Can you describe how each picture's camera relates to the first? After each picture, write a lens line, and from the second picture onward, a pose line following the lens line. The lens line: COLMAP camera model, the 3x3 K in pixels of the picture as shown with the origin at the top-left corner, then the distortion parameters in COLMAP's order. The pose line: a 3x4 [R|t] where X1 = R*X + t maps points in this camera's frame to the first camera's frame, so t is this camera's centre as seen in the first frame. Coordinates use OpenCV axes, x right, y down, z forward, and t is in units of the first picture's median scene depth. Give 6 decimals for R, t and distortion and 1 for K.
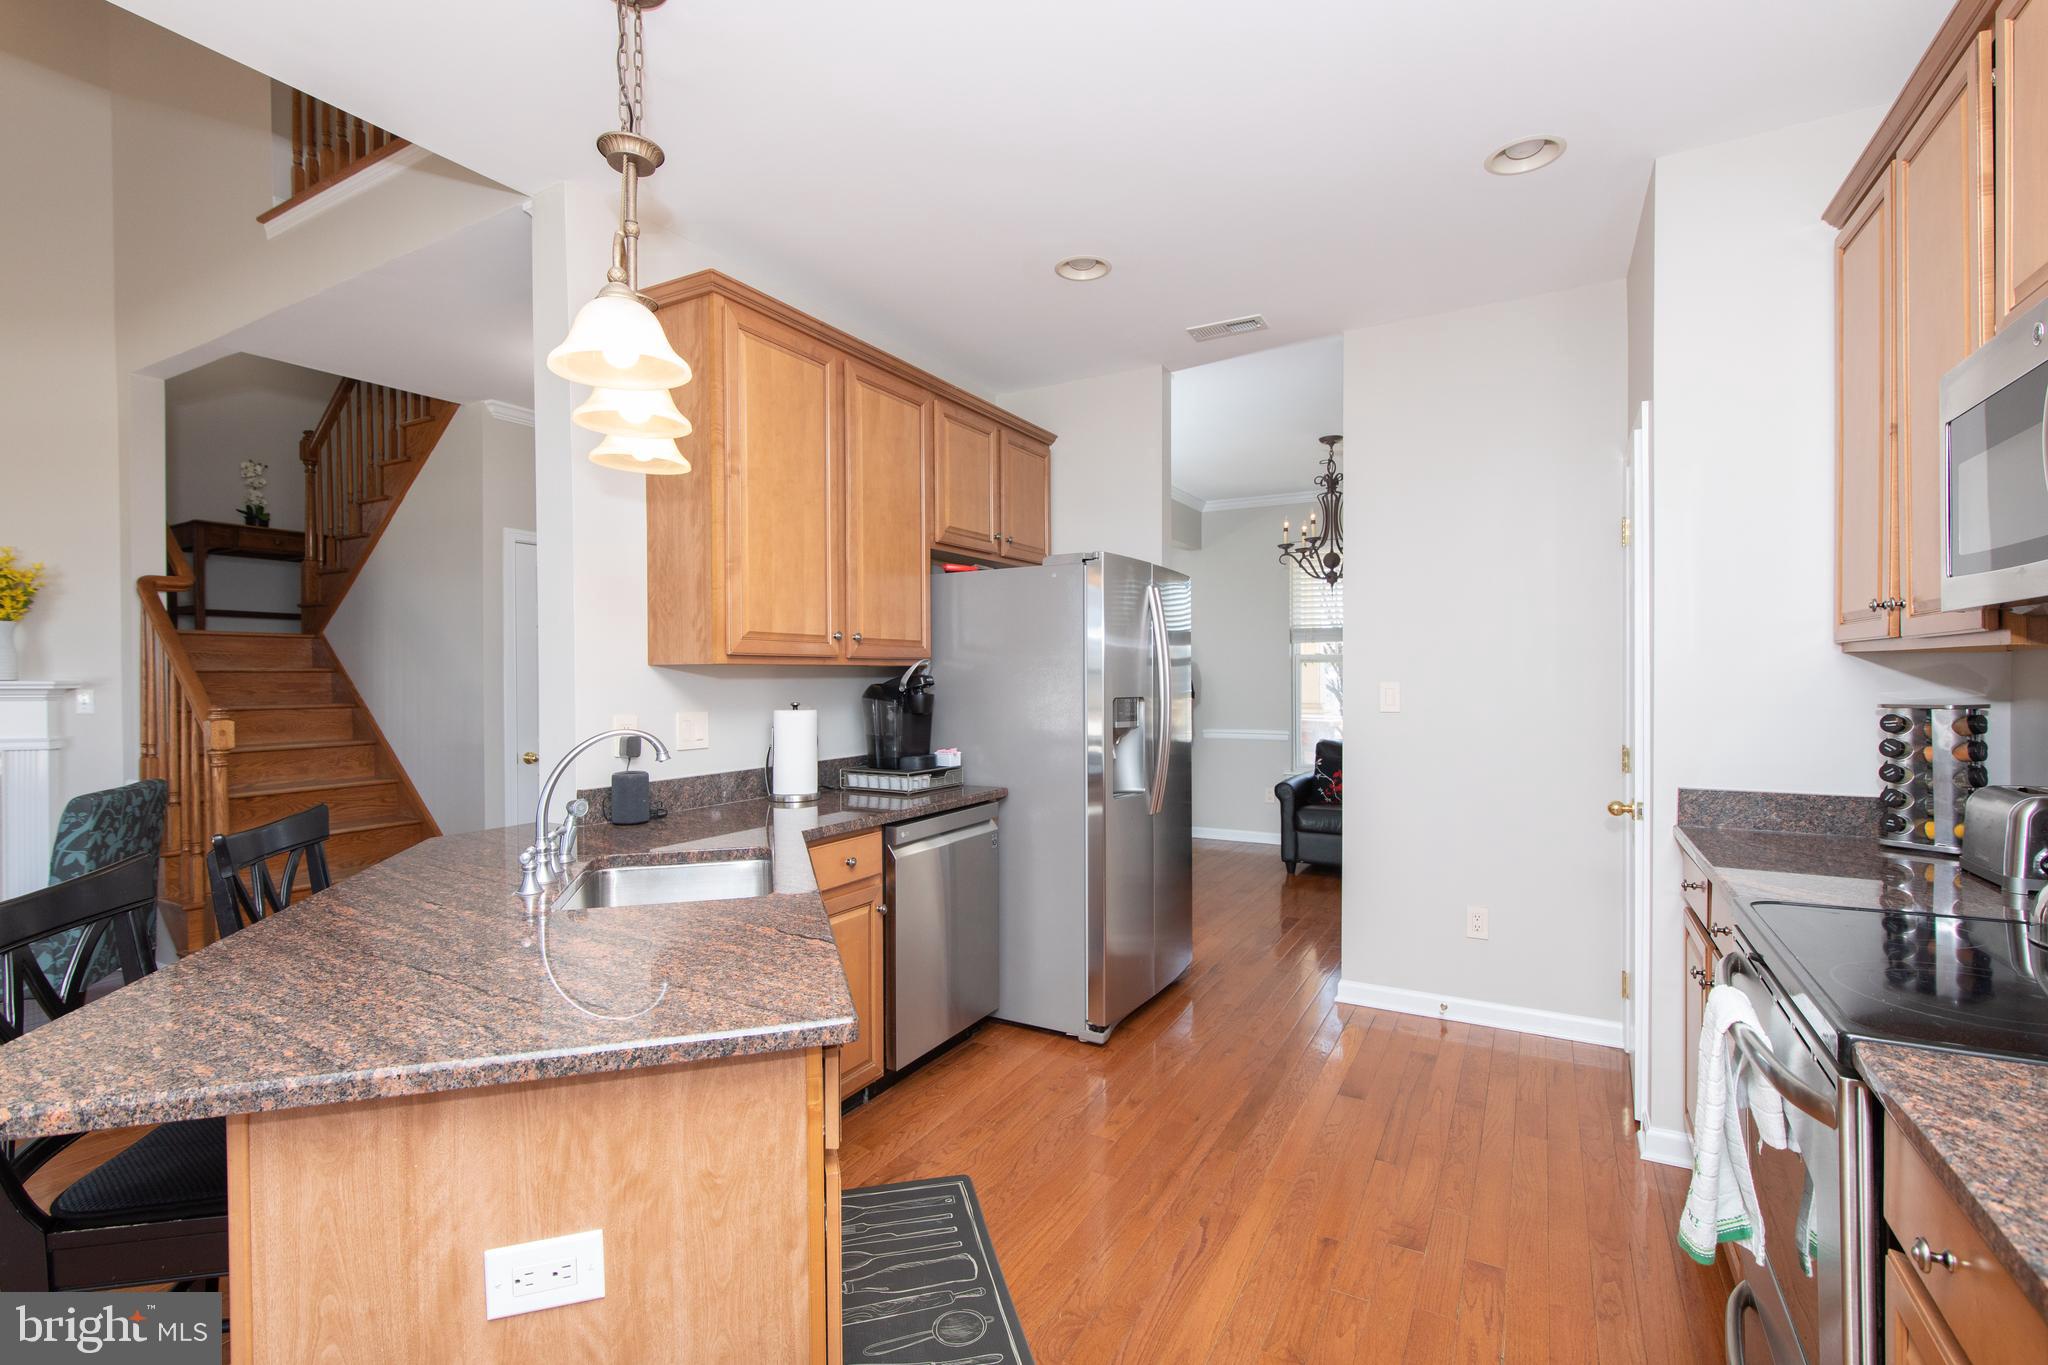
lens RADIAL K [[931.4, 0, 1026.9], [0, 931.4, 675.8], [0, 0, 1]] dist [0.007203, -0.002741]
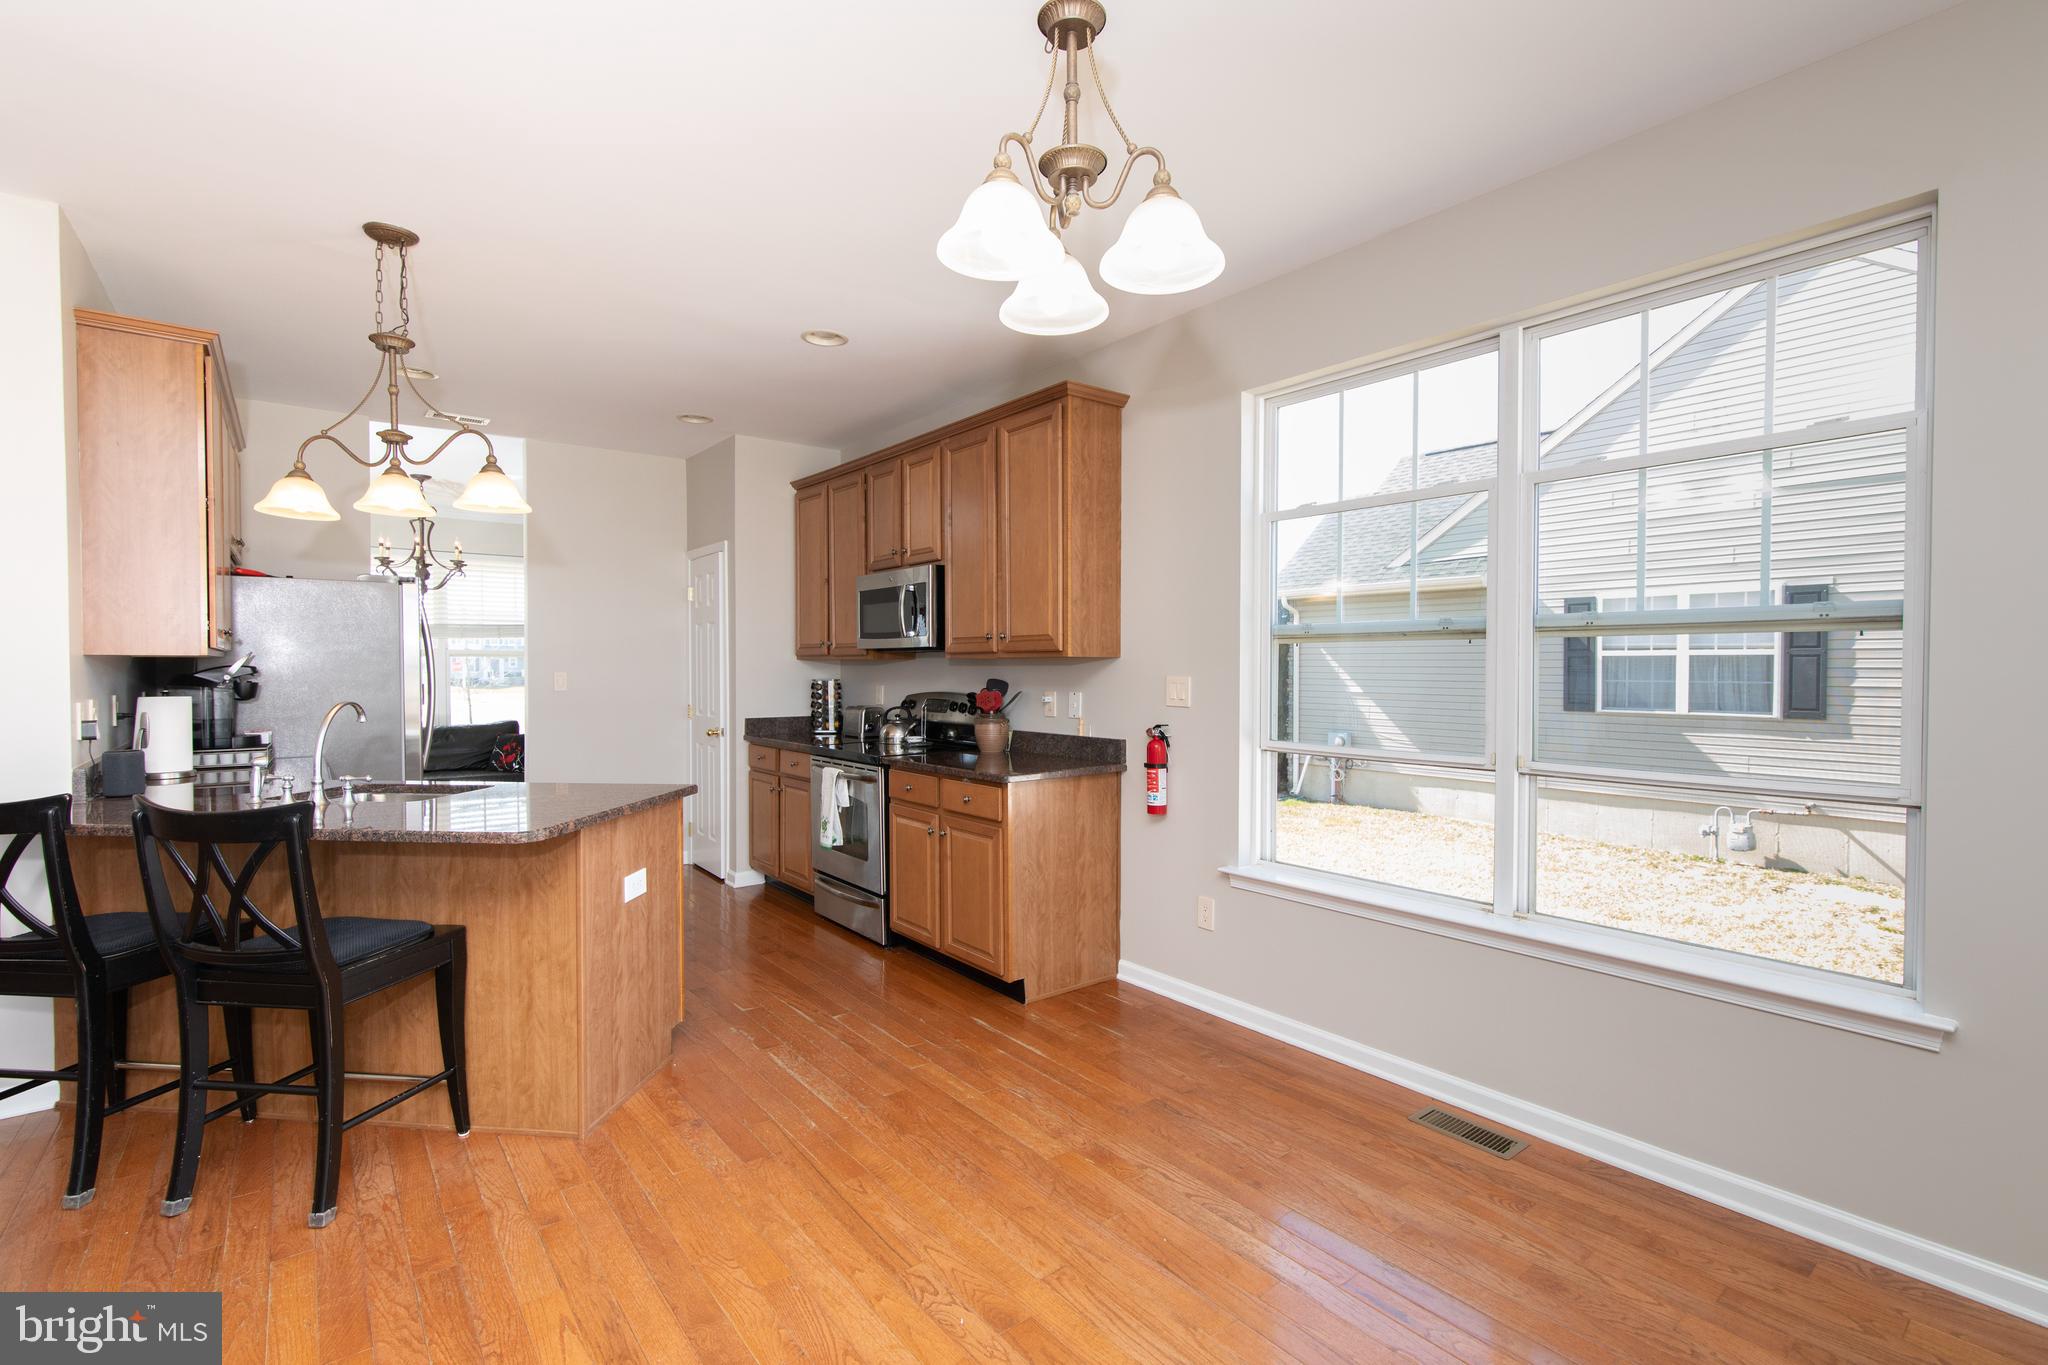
lens RADIAL K [[931.4, 0, 1026.2], [0, 931.4, 678.1], [0, 0, 1]] dist [0.007203, -0.002741]
pose [[0.391238, -0.019366, 0.920086, -1.268714], [0.004632, 0.999807, 0.019075, -0.020489], [-0.920278, -0.003201, 0.391253, -0.577949]]
